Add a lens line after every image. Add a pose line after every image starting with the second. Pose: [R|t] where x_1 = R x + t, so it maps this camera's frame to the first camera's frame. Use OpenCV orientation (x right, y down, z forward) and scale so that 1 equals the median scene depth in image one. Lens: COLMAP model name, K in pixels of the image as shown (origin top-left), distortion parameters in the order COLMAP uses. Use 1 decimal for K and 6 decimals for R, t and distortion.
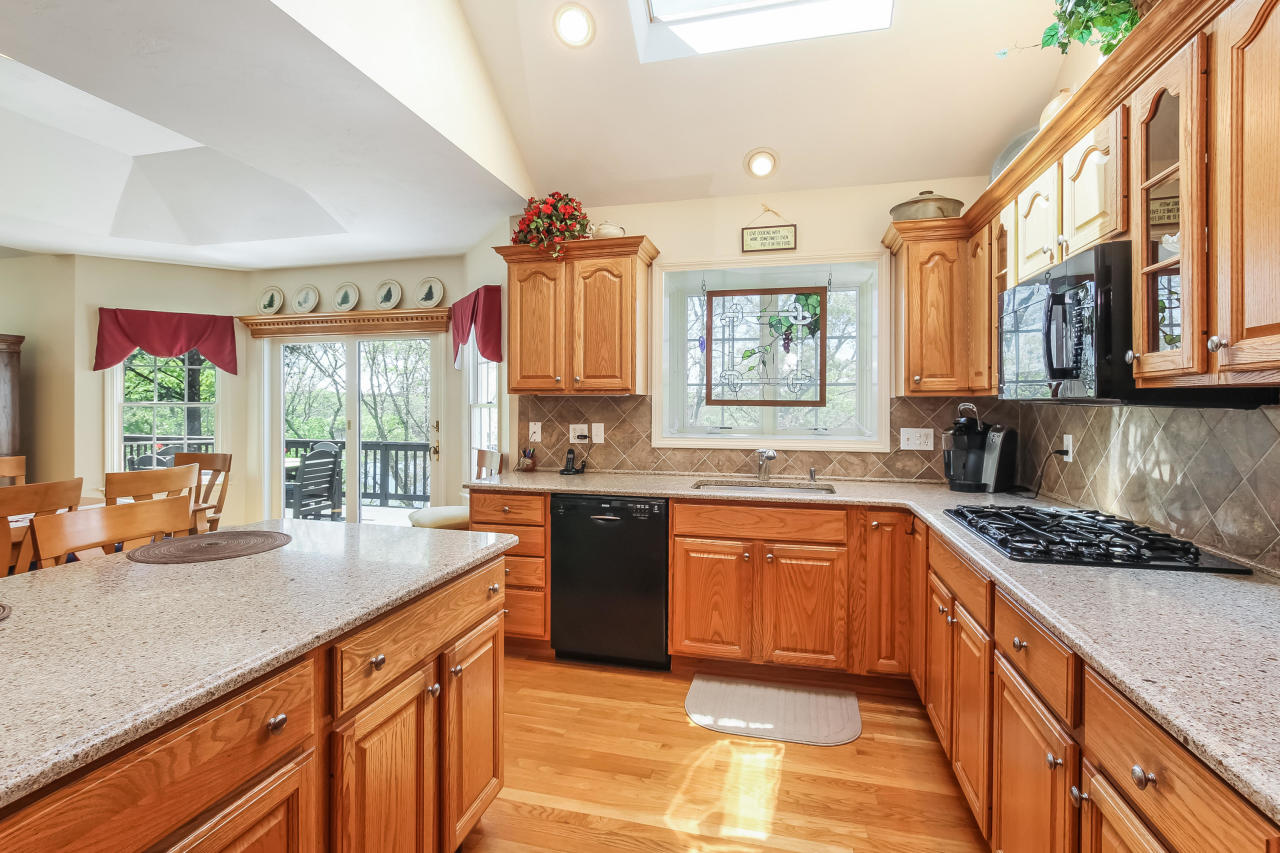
lens RADIAL K [[596.1, 0, 640.3], [0, 596.1, 410.1], [0, 0, 1]] dist [-0.009604, -0.000100]
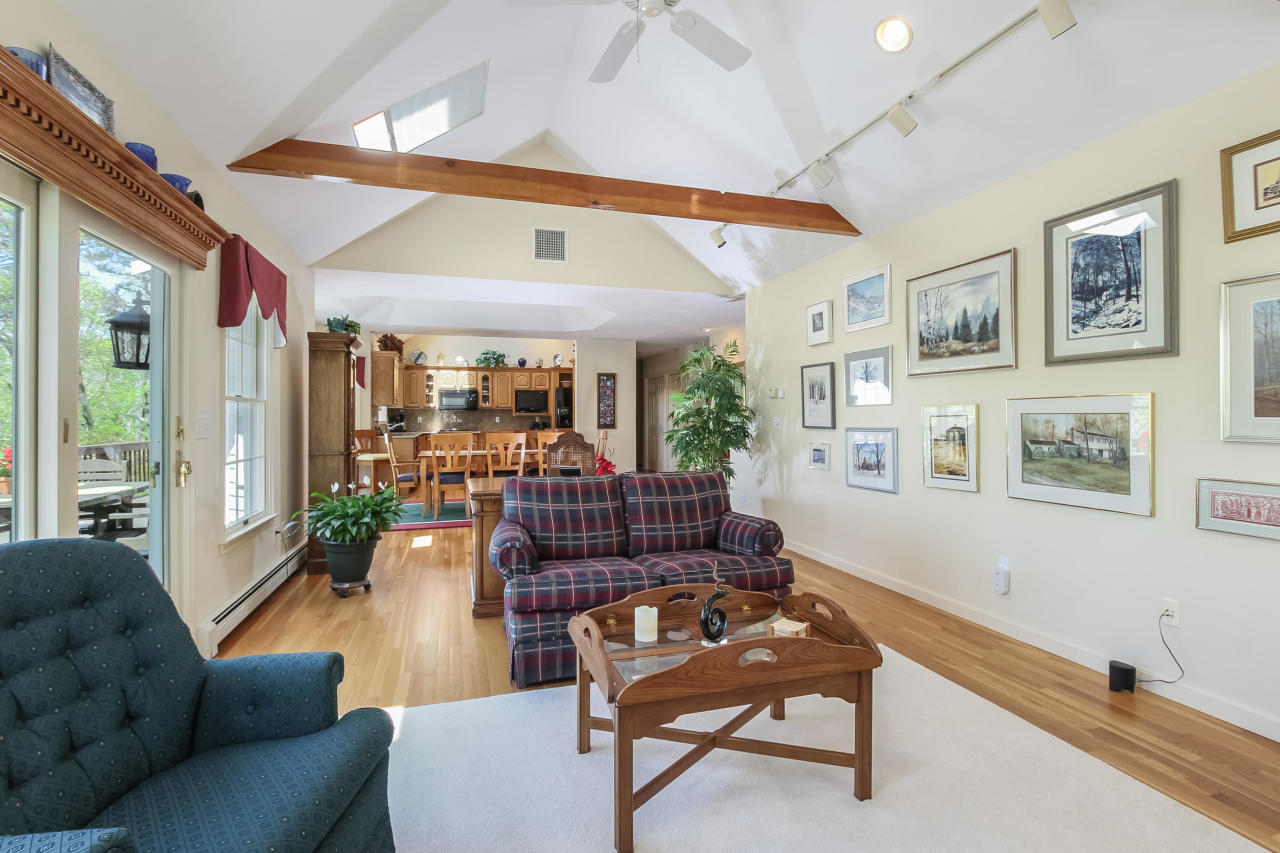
lens RADIAL K [[596.1, 0, 640.3], [0, 596.1, 410.1], [0, 0, 1]] dist [-0.009604, -0.000100]
pose [[-0.527577, 0.006706, 0.849481, -3.150129], [0.006787, 0.999970, -0.003679, 0.012784], [-0.849480, 0.003824, -0.527607, 1.491159]]
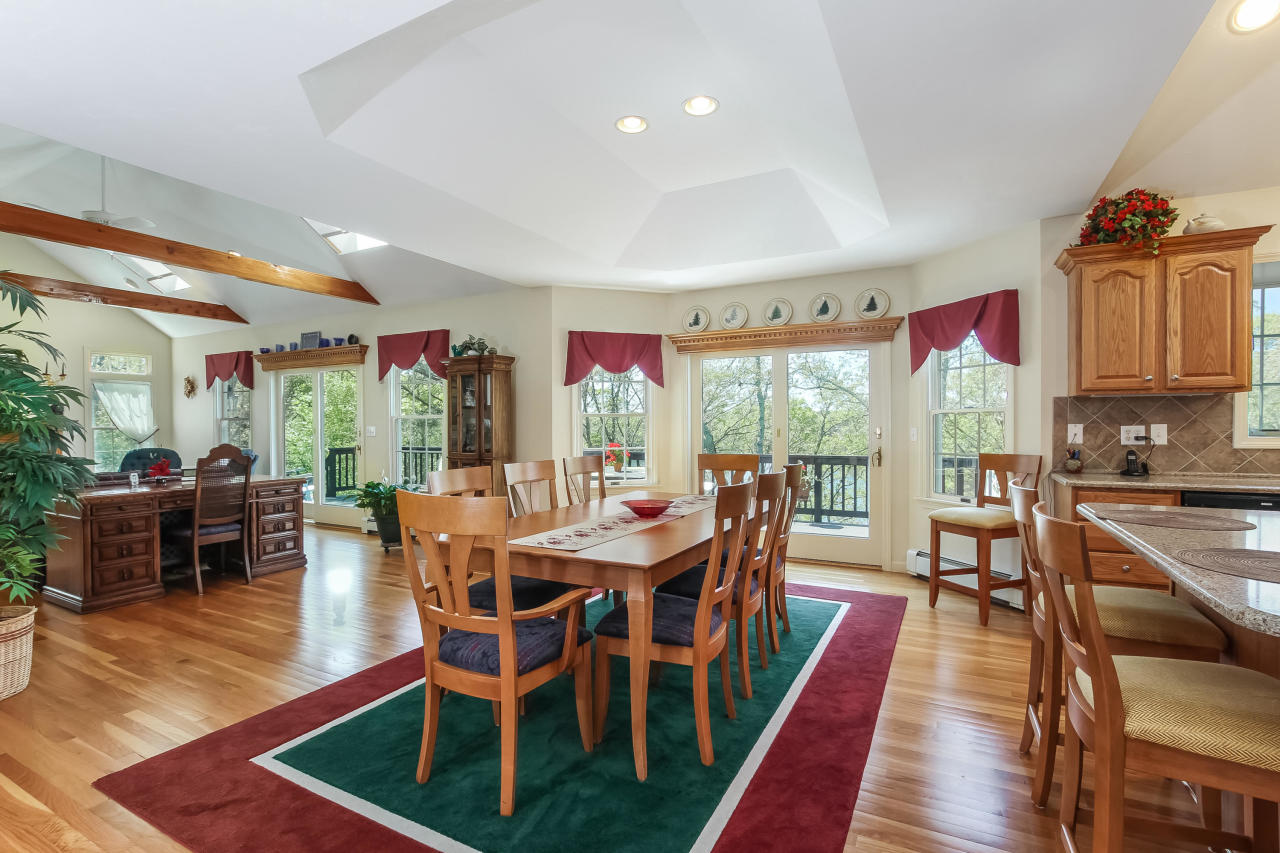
lens RADIAL K [[600.5, 0, 639.0], [0, 600.5, 429.5], [0, 0, 1]] dist [-0.017572, 0.000665]
pose [[0.972050, -0.005511, -0.234708, -0.714334], [0.005697, 0.999984, 0.000112, 0.027724], [0.234703, -0.001446, 0.972066, -0.150483]]
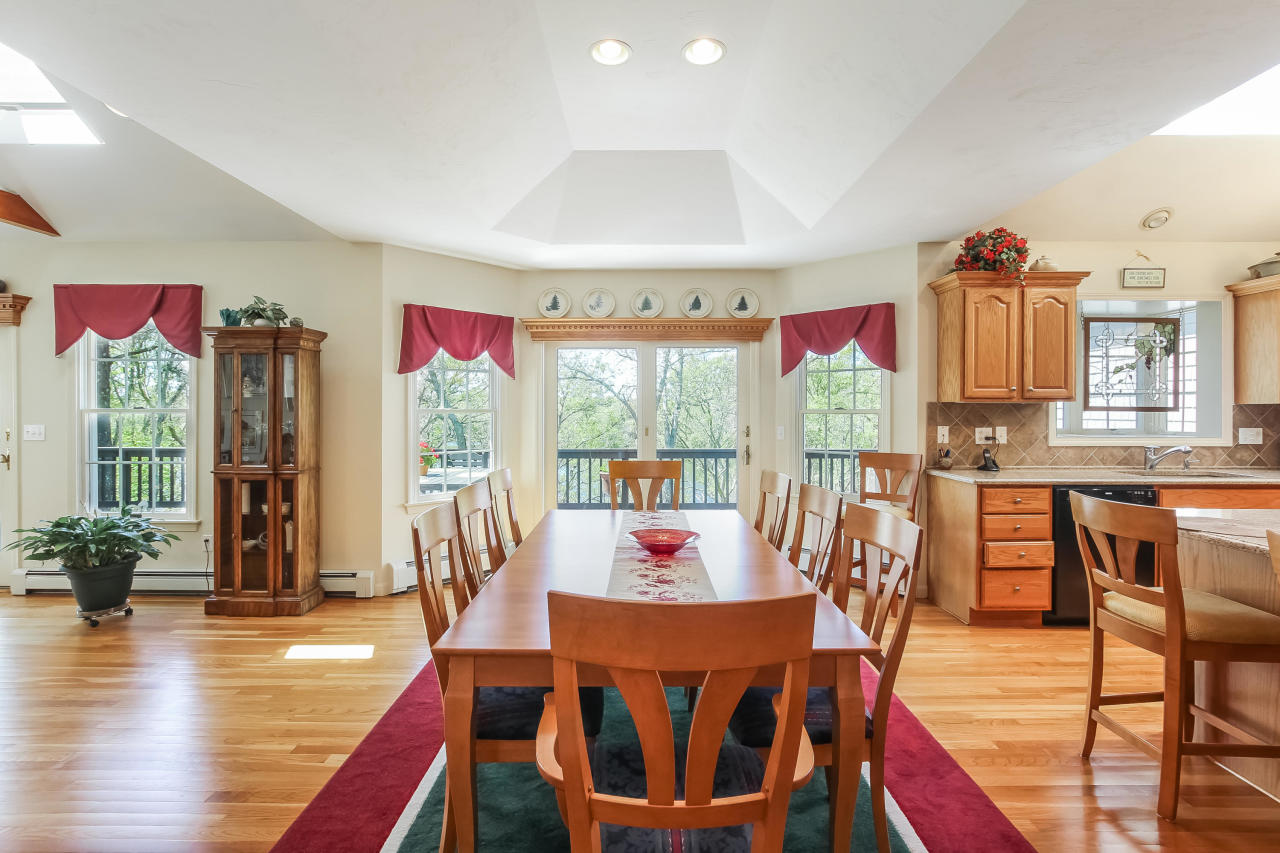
lens RADIAL K [[596.1, 0, 640.3], [0, 596.1, 410.1], [0, 0, 1]] dist [-0.009604, -0.000100]
pose [[0.969570, -0.002093, 0.244804, -1.108856], [0.003855, 0.999970, -0.006719, -0.005208], [-0.244783, 0.007459, 0.969549, 0.049460]]
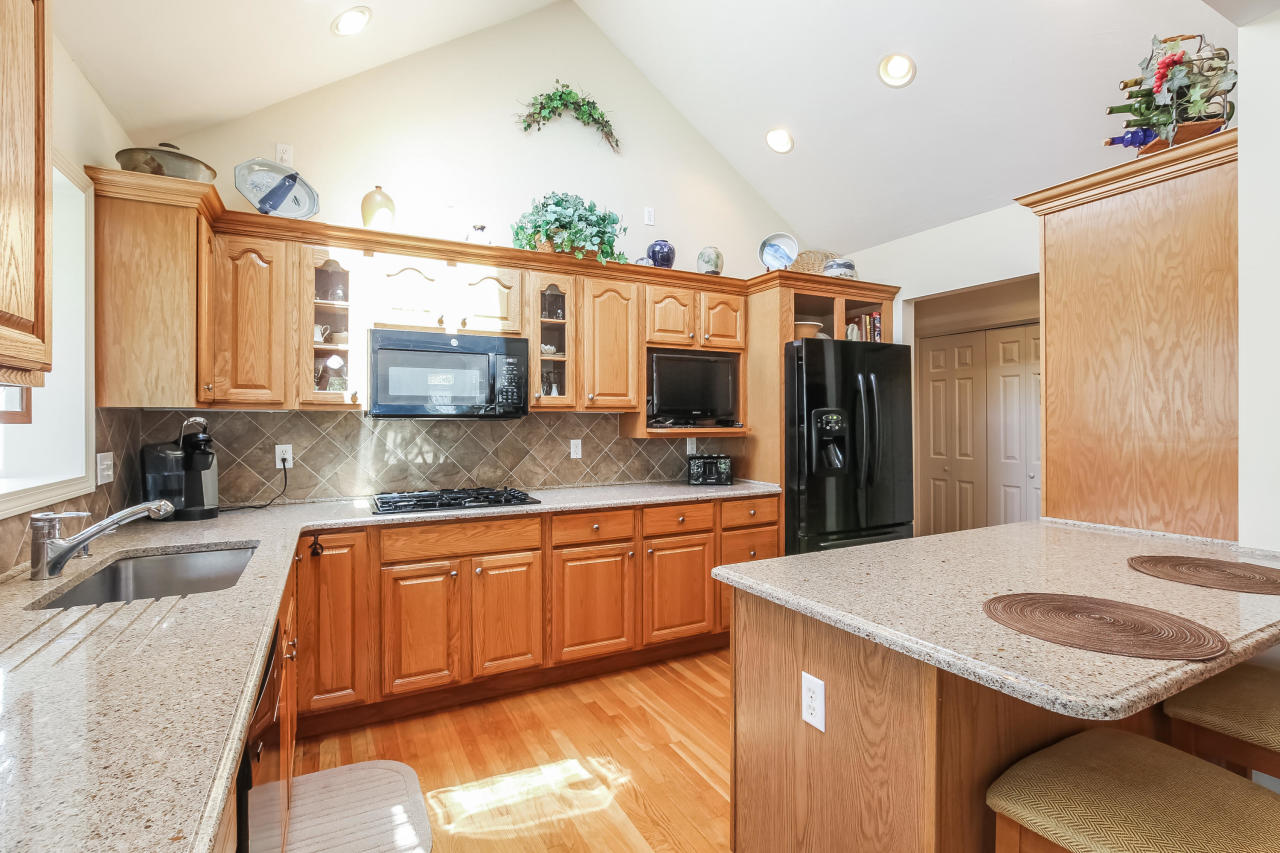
lens RADIAL K [[586.4, 0, 633.5], [0, 586.4, 423.0], [0, 0, 1]] dist [-0.003889, -0.000298]
pose [[-0.660312, -0.002173, 0.750988, -0.434805], [0.007916, 0.999920, 0.009854, -0.004796], [-0.750950, 0.012451, -0.660242, 0.923126]]
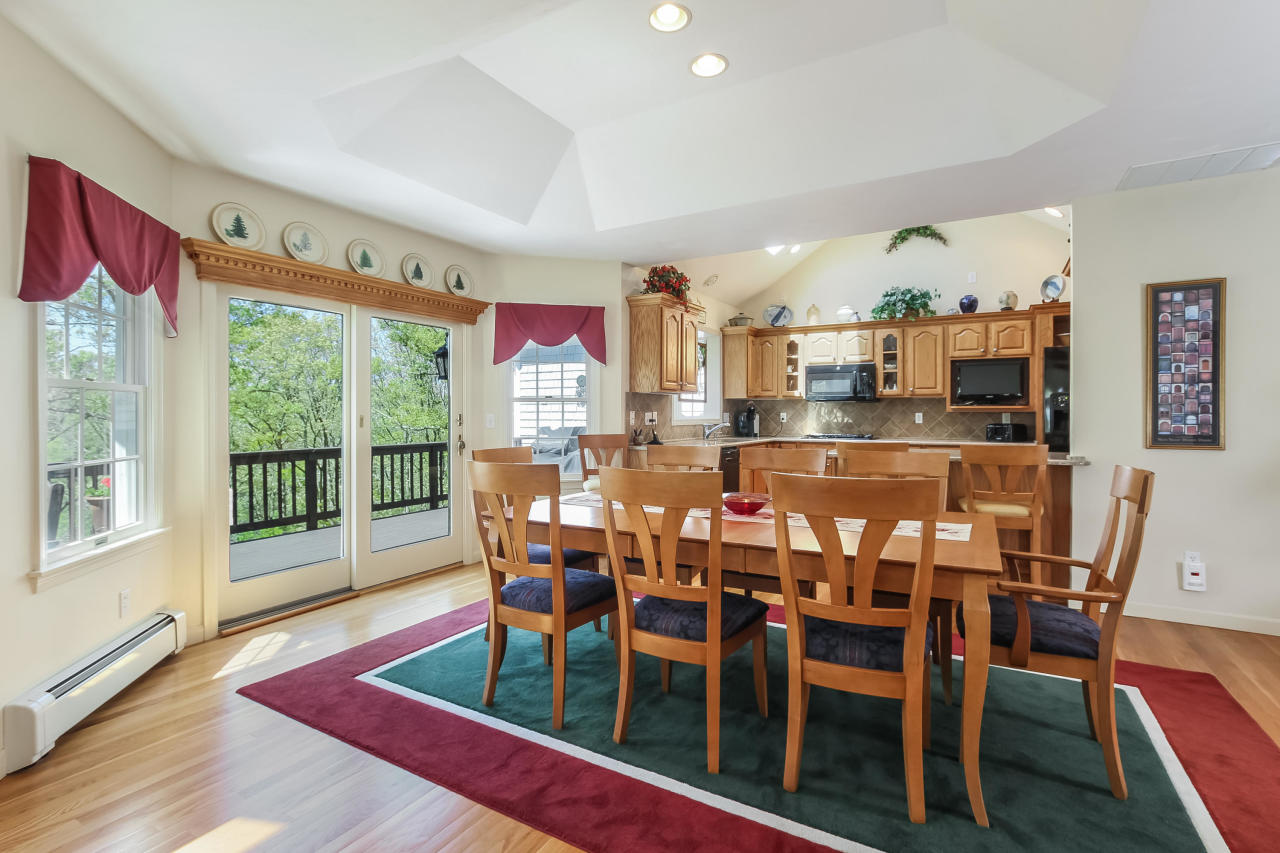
lens RADIAL K [[596.1, 0, 640.3], [0, 596.1, 410.1], [0, 0, 1]] dist [-0.009604, -0.000100]
pose [[0.277715, 0.001933, 0.960661, -1.696014], [0.008993, 0.999949, -0.004612, 0.026740], [-0.960621, 0.009920, 0.277684, 0.640792]]
